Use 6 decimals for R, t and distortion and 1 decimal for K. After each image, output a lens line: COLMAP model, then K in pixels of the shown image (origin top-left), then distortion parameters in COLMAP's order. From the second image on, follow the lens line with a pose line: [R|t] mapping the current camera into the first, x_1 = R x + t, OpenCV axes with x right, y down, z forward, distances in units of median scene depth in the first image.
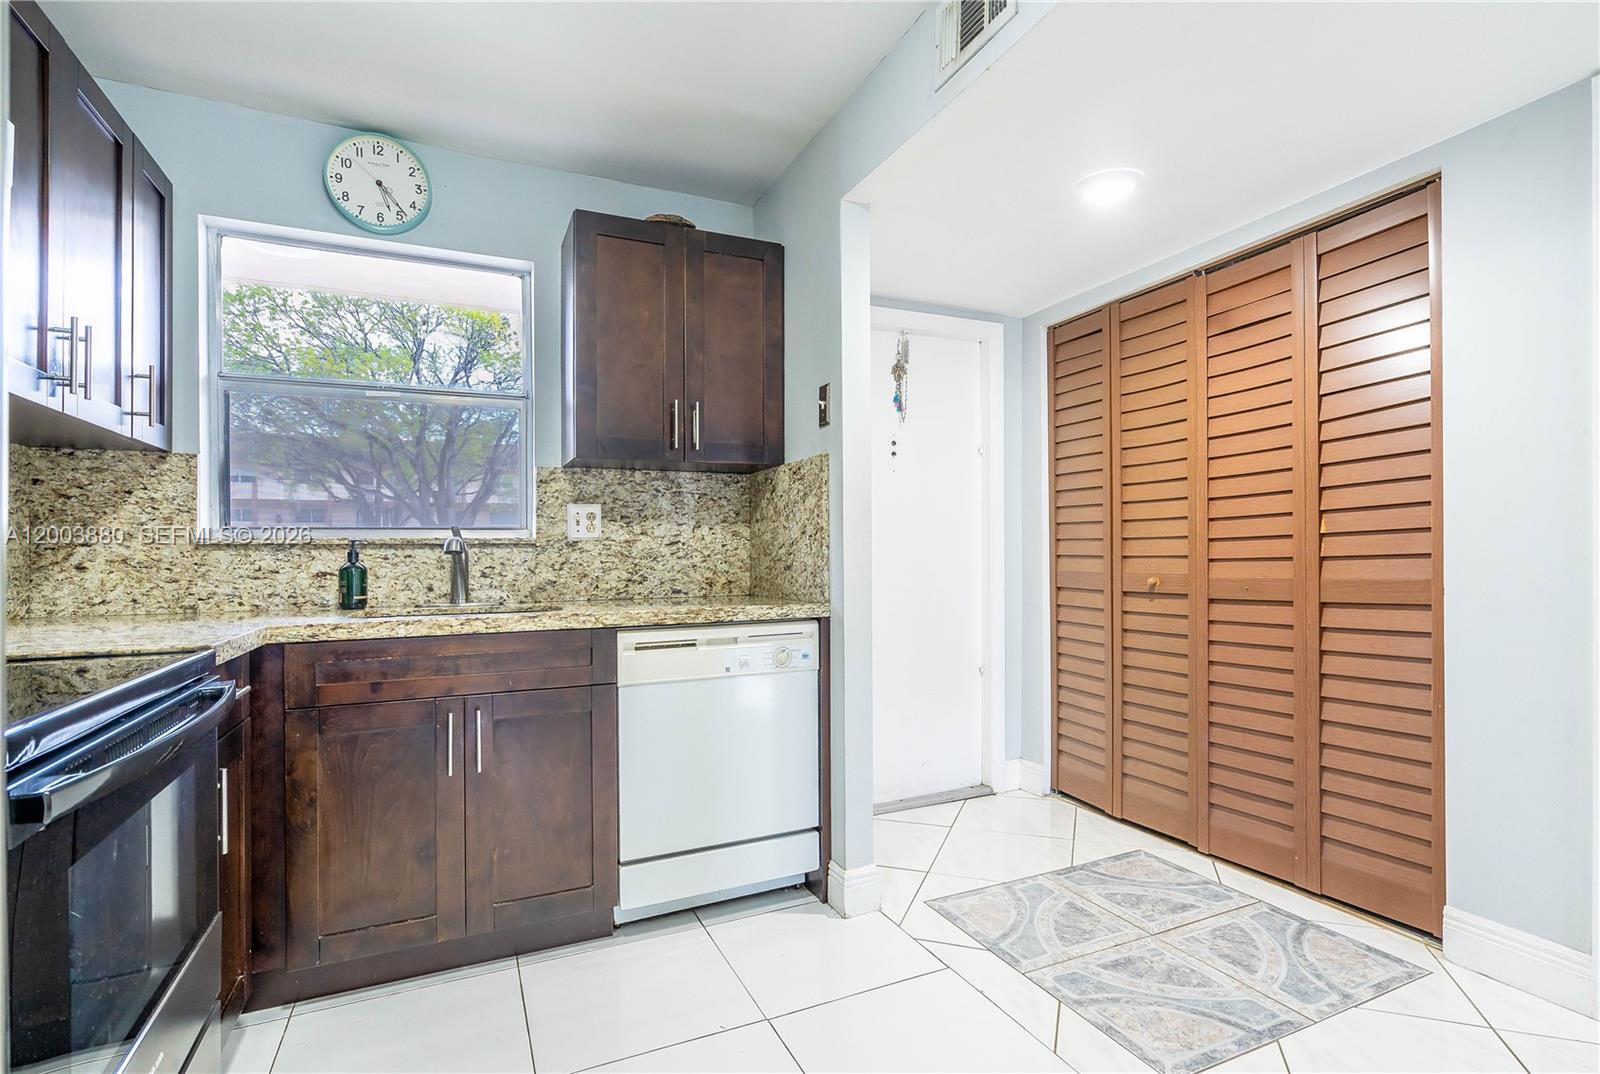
lens RADIAL K [[781.2, 0, 803.5], [0, 781.2, 561.5], [0, 0, 1]] dist [-0.004110, -0.000409]
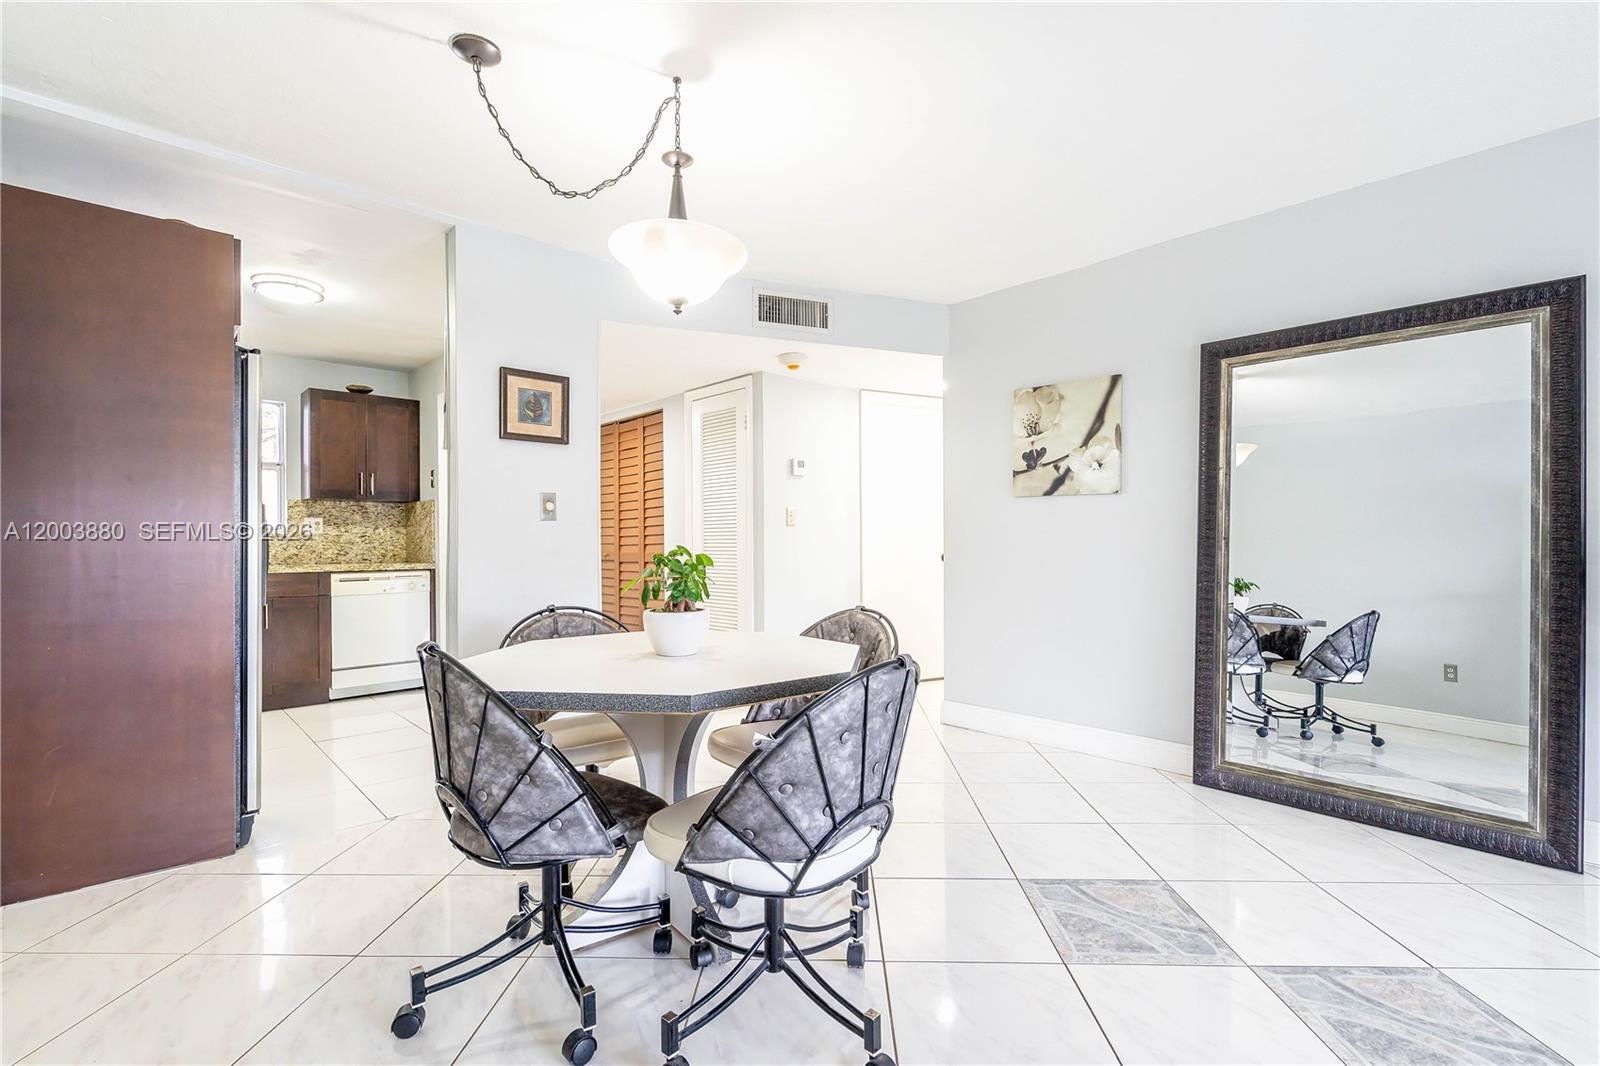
lens RADIAL K [[741.8, 0, 804.5], [0, 741.8, 550.6], [0, 0, 1]] dist [0.000368, 0.000204]
pose [[0.947966, 0.001742, 0.318367, 0.353547], [-0.003057, 0.999989, 0.003631, 0.004174], [-0.318357, -0.004415, 0.947961, -1.382213]]
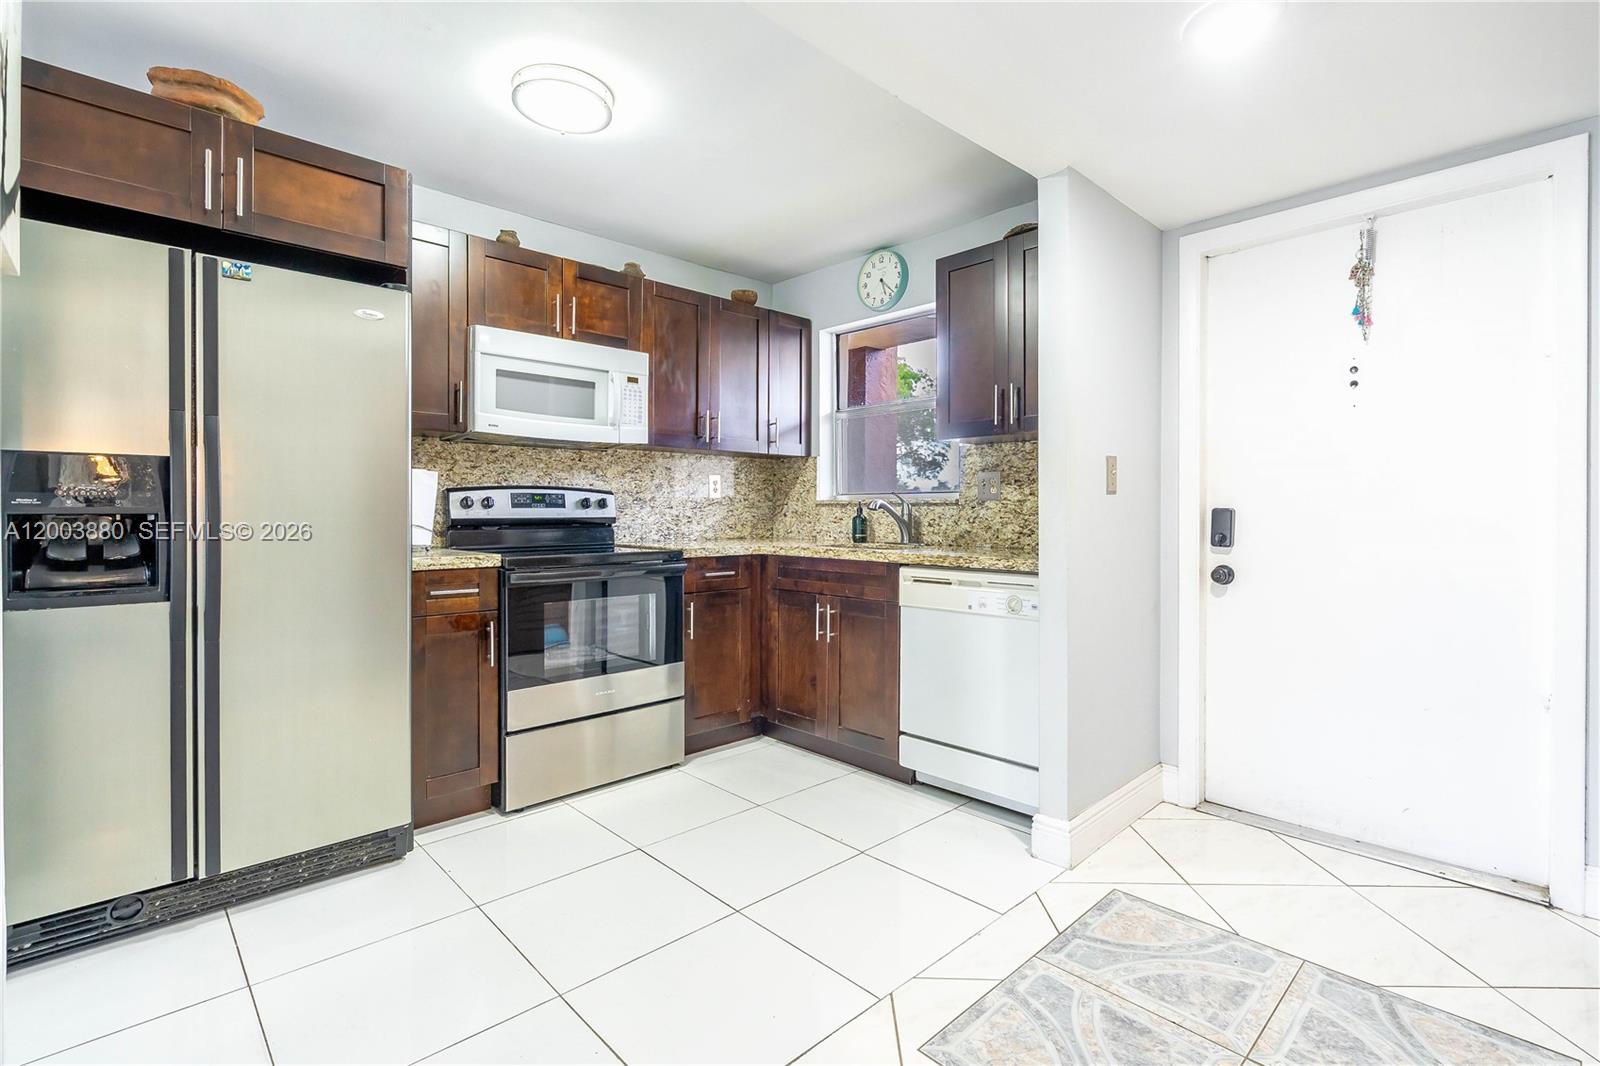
lens RADIAL K [[731.3, 0, 801.9], [0, 731.3, 513.4], [0, 0, 1]] dist [-0.001250, -0.000028]
pose [[0.323731, 0.014264, -0.946042, 0.798310], [-0.013547, 0.999854, 0.010439, -0.014684], [0.946052, 0.009437, 0.323877, 0.338357]]
